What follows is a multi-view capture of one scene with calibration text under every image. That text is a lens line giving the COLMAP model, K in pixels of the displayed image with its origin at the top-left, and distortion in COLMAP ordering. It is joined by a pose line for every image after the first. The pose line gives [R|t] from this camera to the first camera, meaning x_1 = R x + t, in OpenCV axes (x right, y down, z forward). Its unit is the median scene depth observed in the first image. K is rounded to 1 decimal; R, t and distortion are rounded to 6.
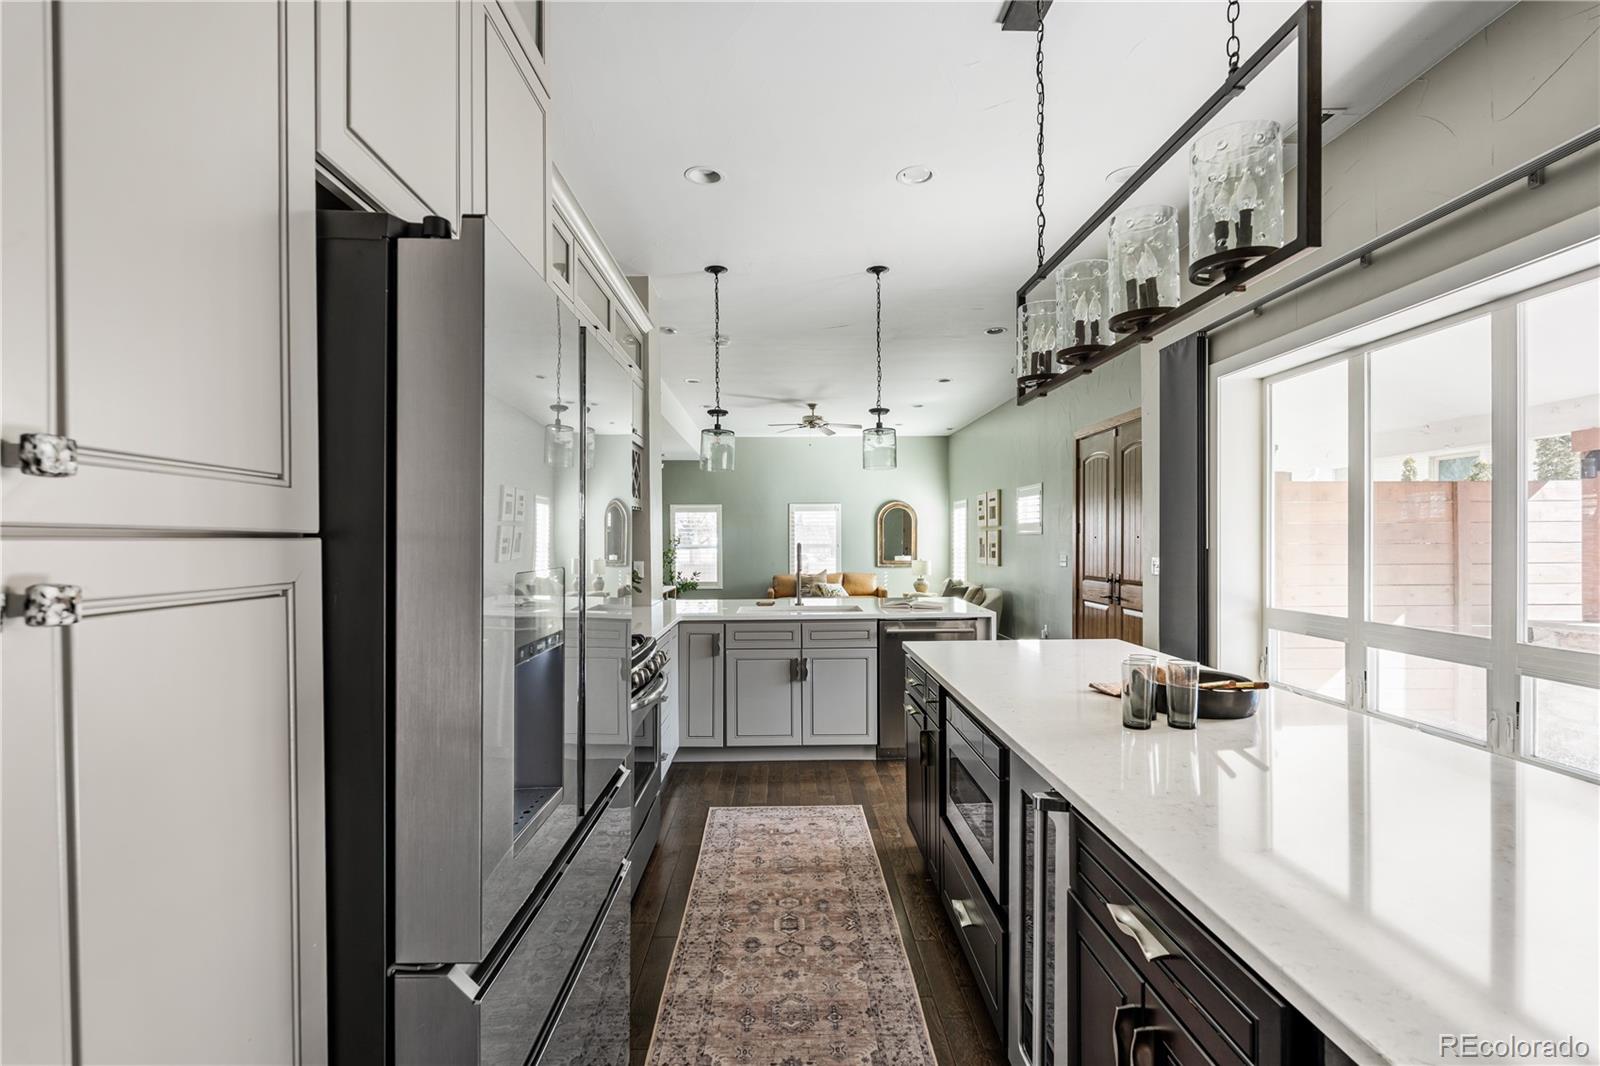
lens RADIAL K [[715.4, 0, 804.3], [0, 715.4, 549.2], [0, 0, 1]] dist [-0.000147, 0.000526]
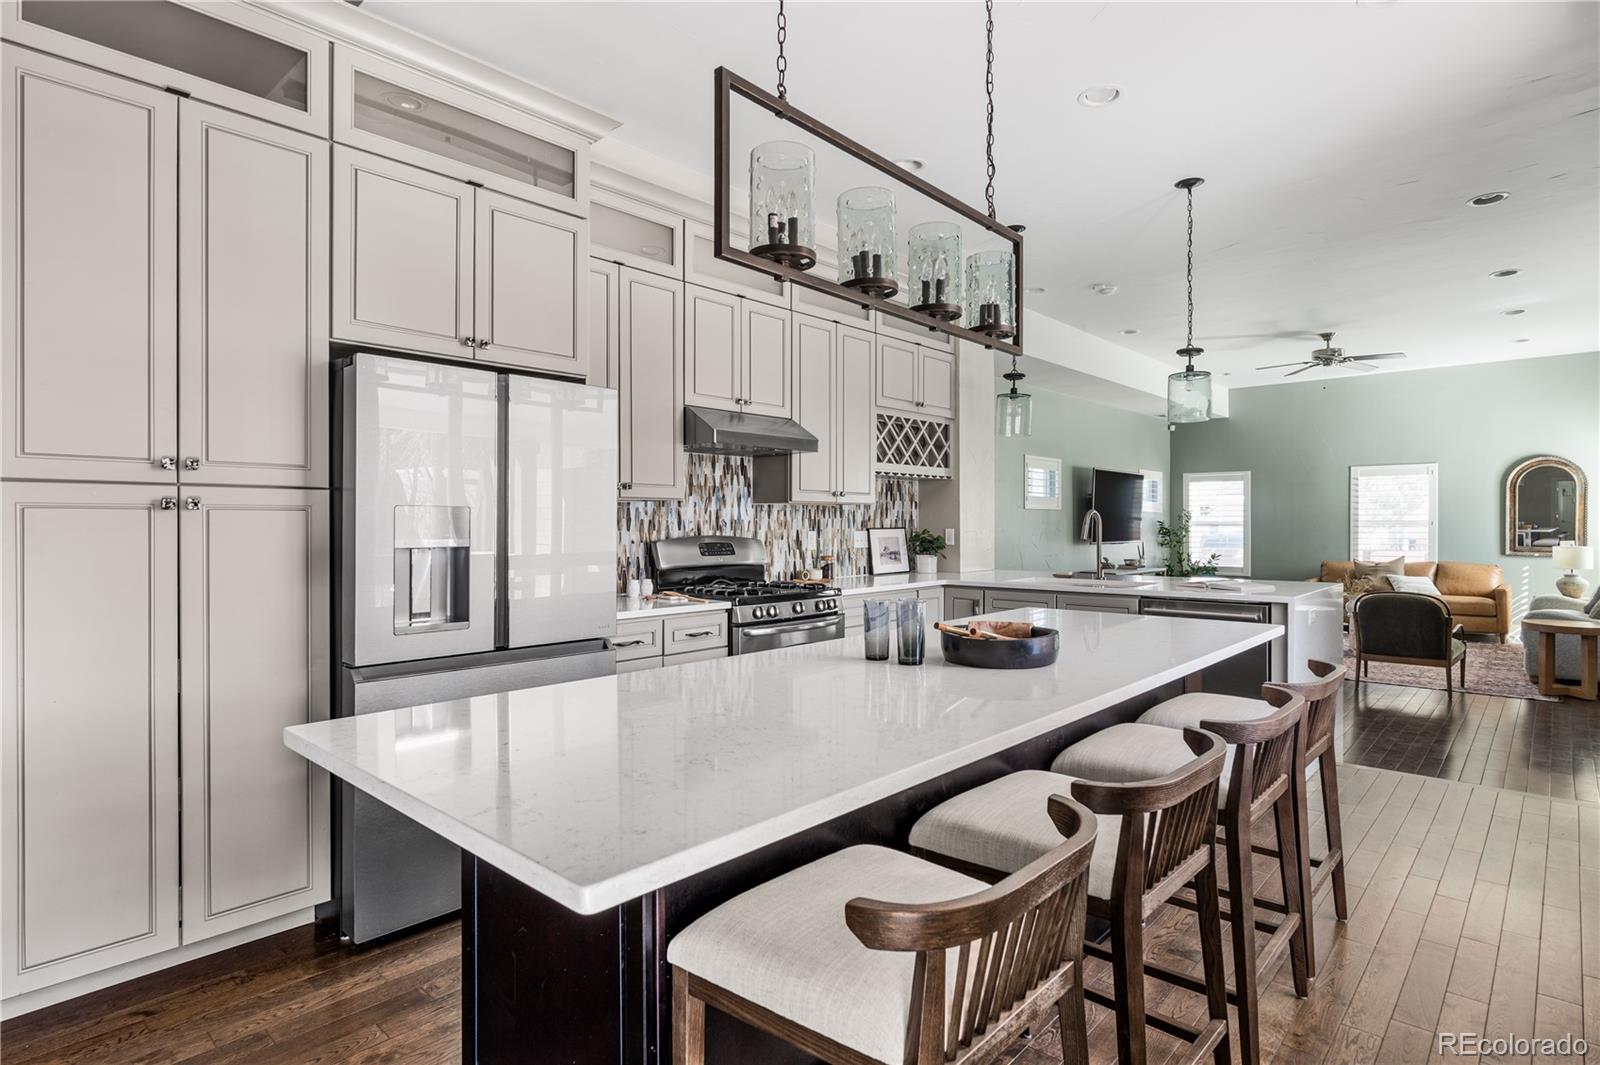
lens RADIAL K [[818.2, 0, 821.1], [0, 818.2, 527.1], [0, 0, 1]] dist [0.006460, -0.000119]
pose [[0.731279, 0.009729, -0.682009, 0.445856], [-0.012674, 0.999919, 0.000674, 0.016425], [0.681961, 0.008151, 0.731343, 0.009375]]
